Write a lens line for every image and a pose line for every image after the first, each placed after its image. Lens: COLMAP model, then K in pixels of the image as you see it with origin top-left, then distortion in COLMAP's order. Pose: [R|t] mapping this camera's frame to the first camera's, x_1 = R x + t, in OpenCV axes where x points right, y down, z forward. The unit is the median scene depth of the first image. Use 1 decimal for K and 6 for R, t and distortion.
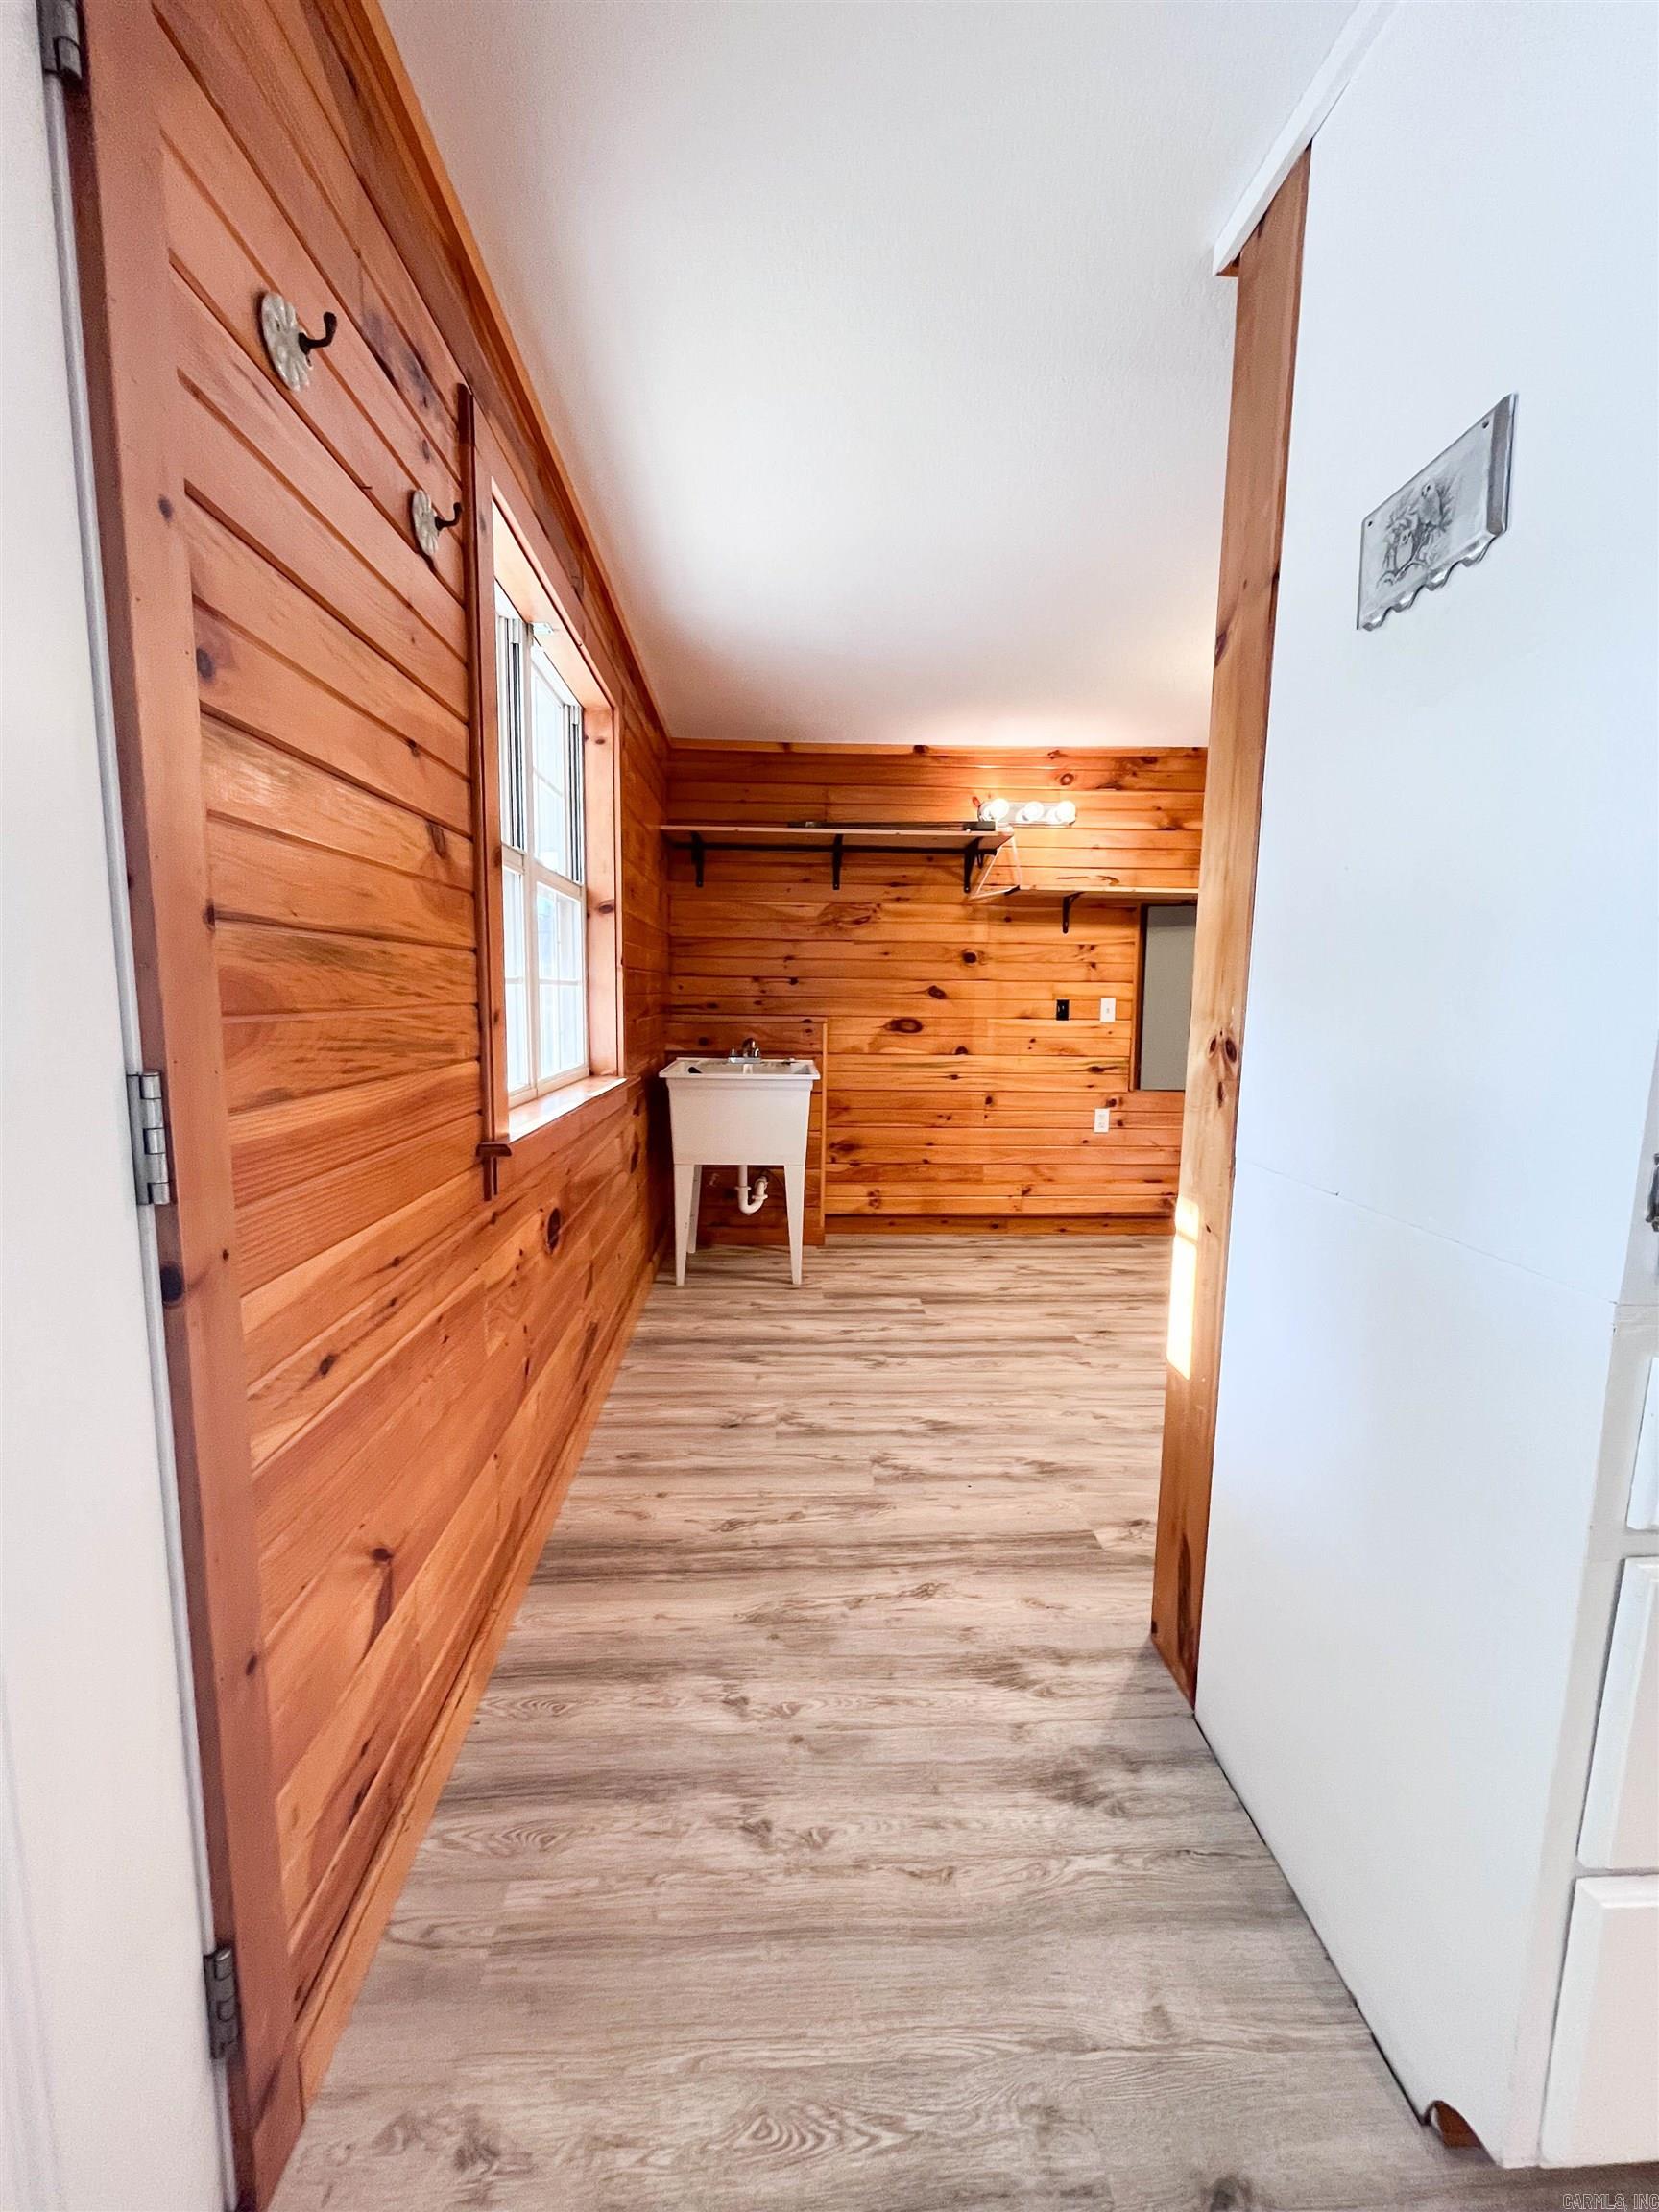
lens RADIAL K [[895.7, 0, 824.1], [0, 895.7, 1105.0], [0, 0, 1]] dist [0.001120, 0.000389]
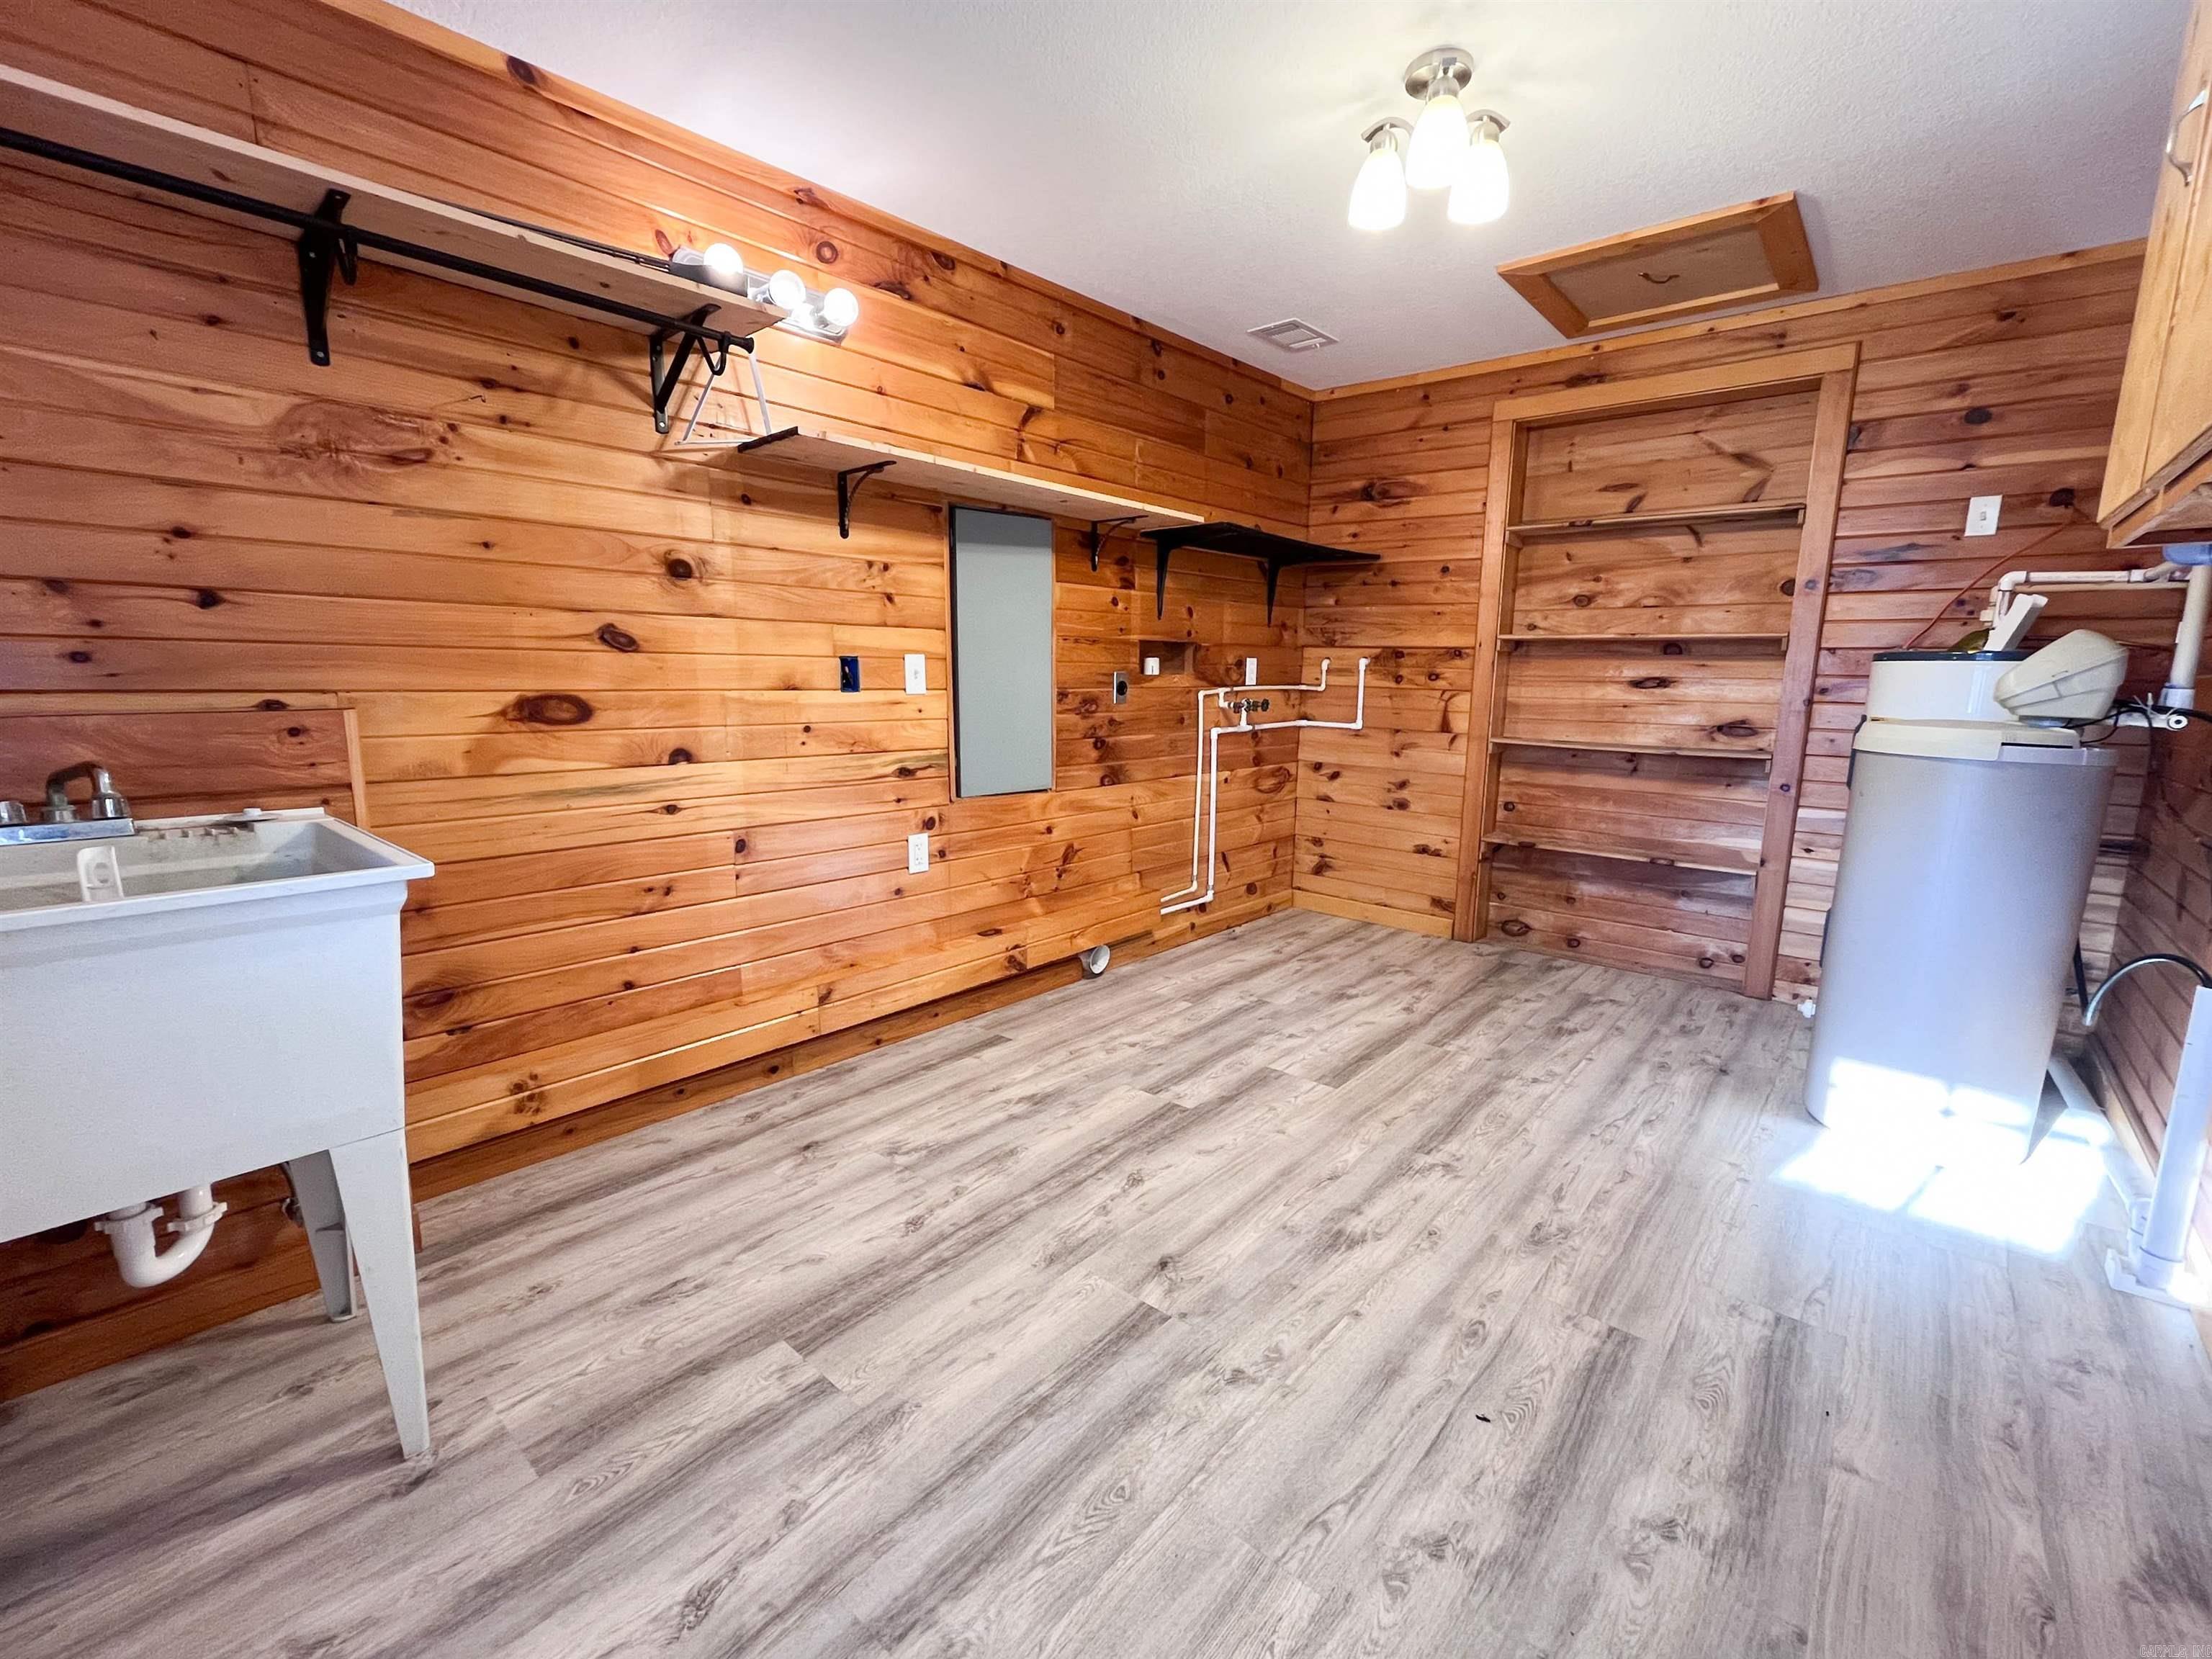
lens RADIAL K [[944.8, 0, 1103.5], [0, 944.8, 832.1], [0, 0, 1]] dist [-0.002615, 0.000067]
pose [[0.695292, -0.121735, 0.708343, -0.064559], [0.088661, 0.992551, 0.083551, -0.042004], [-0.713238, 0.004710, 0.700906, 0.466001]]
